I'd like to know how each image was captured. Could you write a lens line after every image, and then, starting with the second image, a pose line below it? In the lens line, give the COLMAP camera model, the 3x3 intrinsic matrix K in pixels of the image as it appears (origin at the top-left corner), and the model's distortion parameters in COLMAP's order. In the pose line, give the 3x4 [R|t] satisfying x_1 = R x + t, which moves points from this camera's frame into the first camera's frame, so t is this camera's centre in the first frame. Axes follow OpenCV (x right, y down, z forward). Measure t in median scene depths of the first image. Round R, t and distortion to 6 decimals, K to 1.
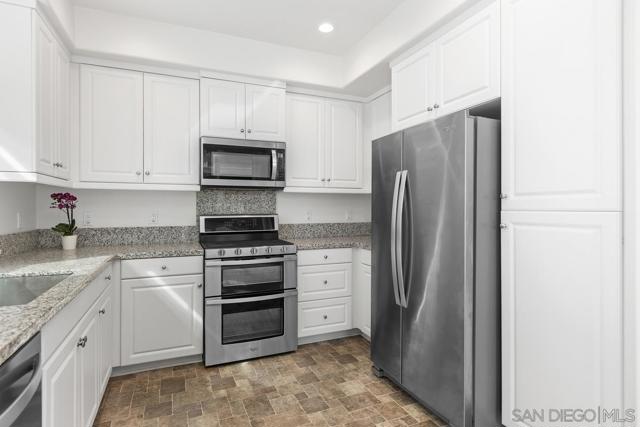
lens RADIAL K [[343.4, 0, 320.1], [0, 343.4, 210.7], [0, 0, 1]] dist [0.001715, 0.000429]
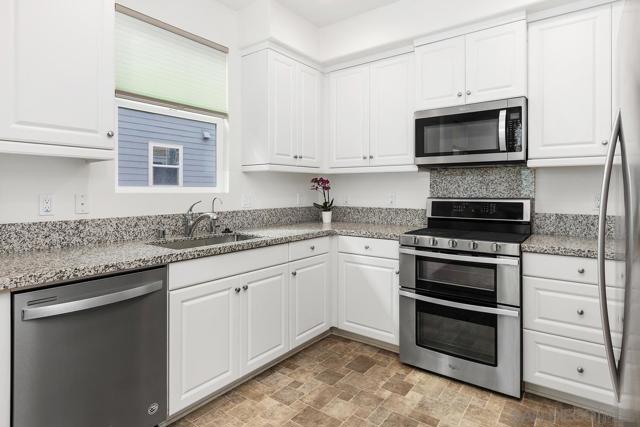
lens RADIAL K [[358.0, 0, 311.8], [0, 358.0, 190.1], [0, 0, 1]] dist [0.001975, -0.000565]
pose [[0.484656, 0.003034, -0.874699, 0.370768], [-0.006028, 0.999982, 0.000129, -0.005705], [0.874684, 0.005210, 0.484666, 0.305335]]
